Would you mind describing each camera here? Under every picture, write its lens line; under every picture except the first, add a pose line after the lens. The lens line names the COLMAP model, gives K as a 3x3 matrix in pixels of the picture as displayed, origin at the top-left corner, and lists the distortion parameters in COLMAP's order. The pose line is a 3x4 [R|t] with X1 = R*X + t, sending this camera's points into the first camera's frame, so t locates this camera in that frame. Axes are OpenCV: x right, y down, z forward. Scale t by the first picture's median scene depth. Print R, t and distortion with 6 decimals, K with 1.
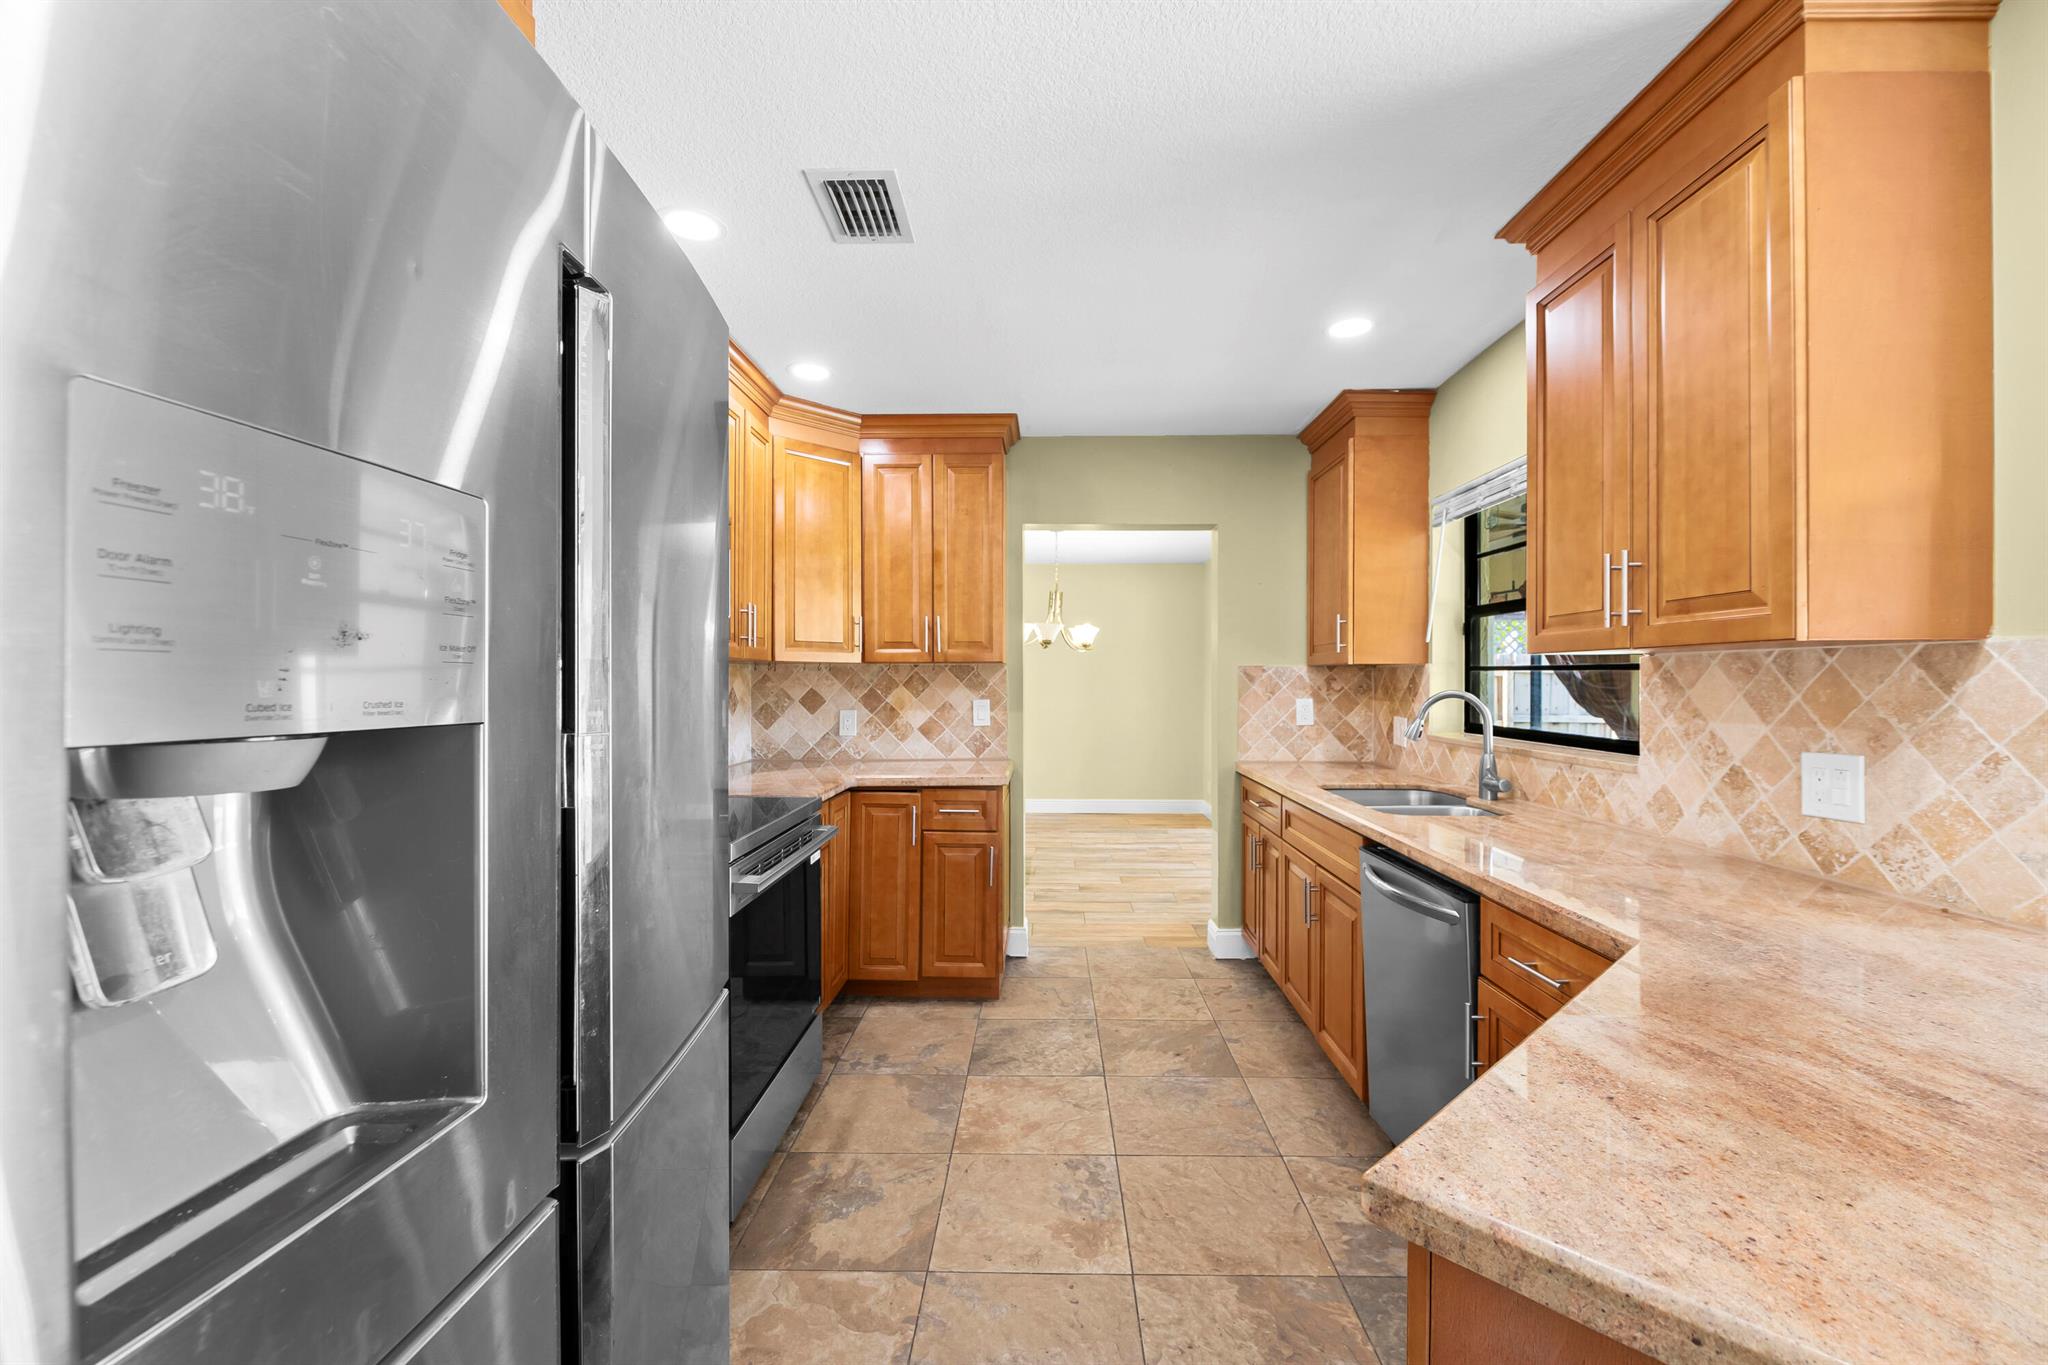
lens RADIAL K [[882.4, 0, 1026.8], [0, 882.4, 683.5], [0, 0, 1]] dist [-0.005385, -0.000656]
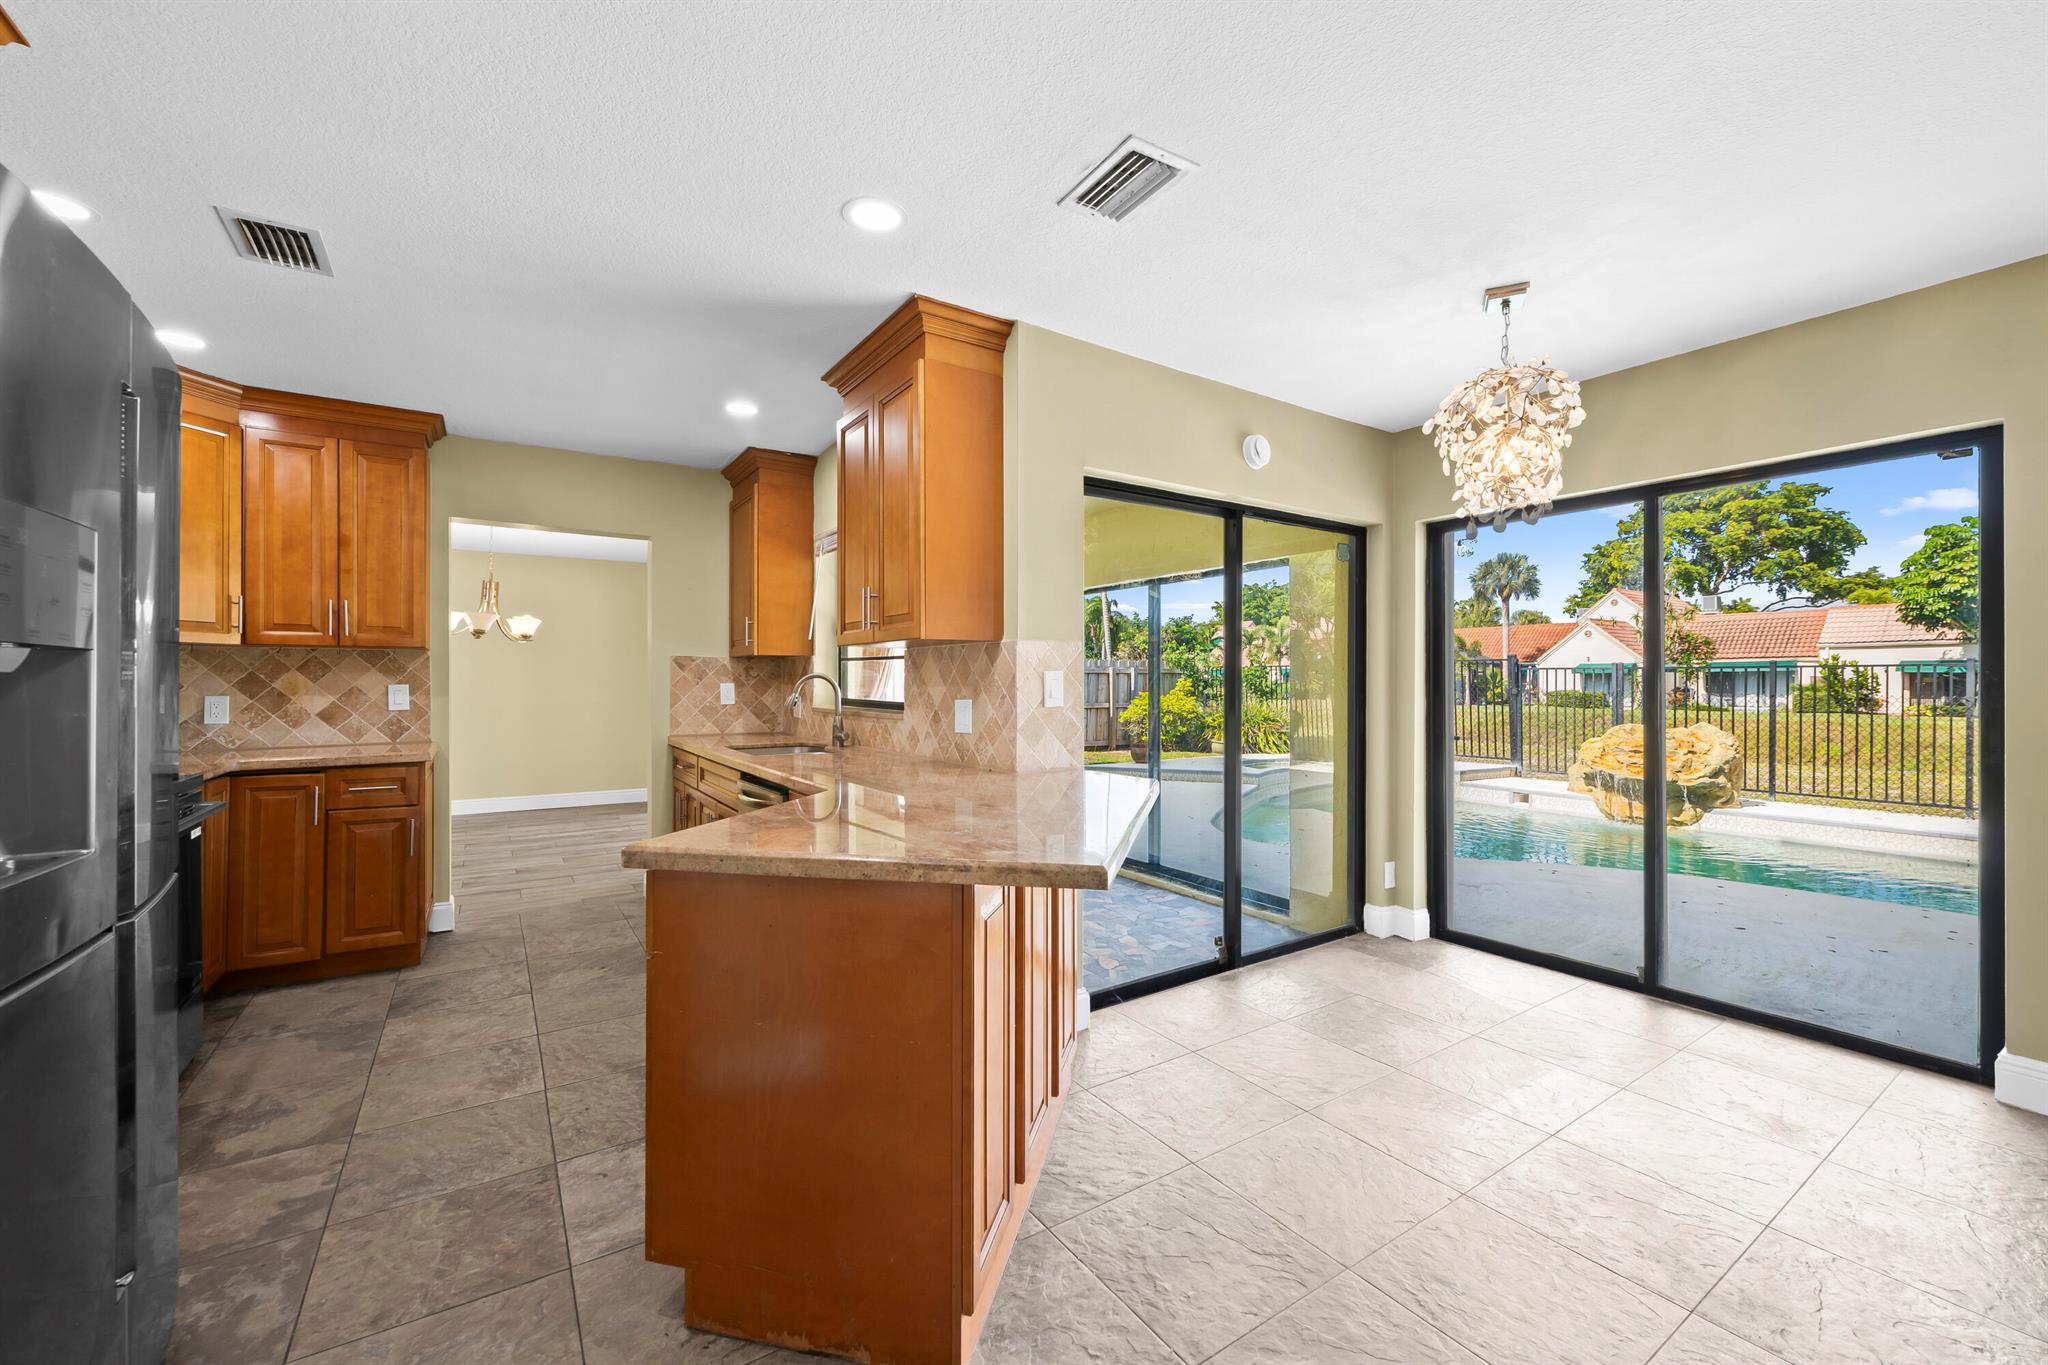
lens RADIAL K [[813.2, 0, 1037.0], [0, 813.2, 678.9], [0, 0, 1]] dist [0.000266, -0.002972]
pose [[0.812962, 0.001879, 0.582313, 0.001957], [-0.000716, 0.999997, -0.002227, 0.016658], [-0.582316, 0.001394, 0.812961, -0.237875]]
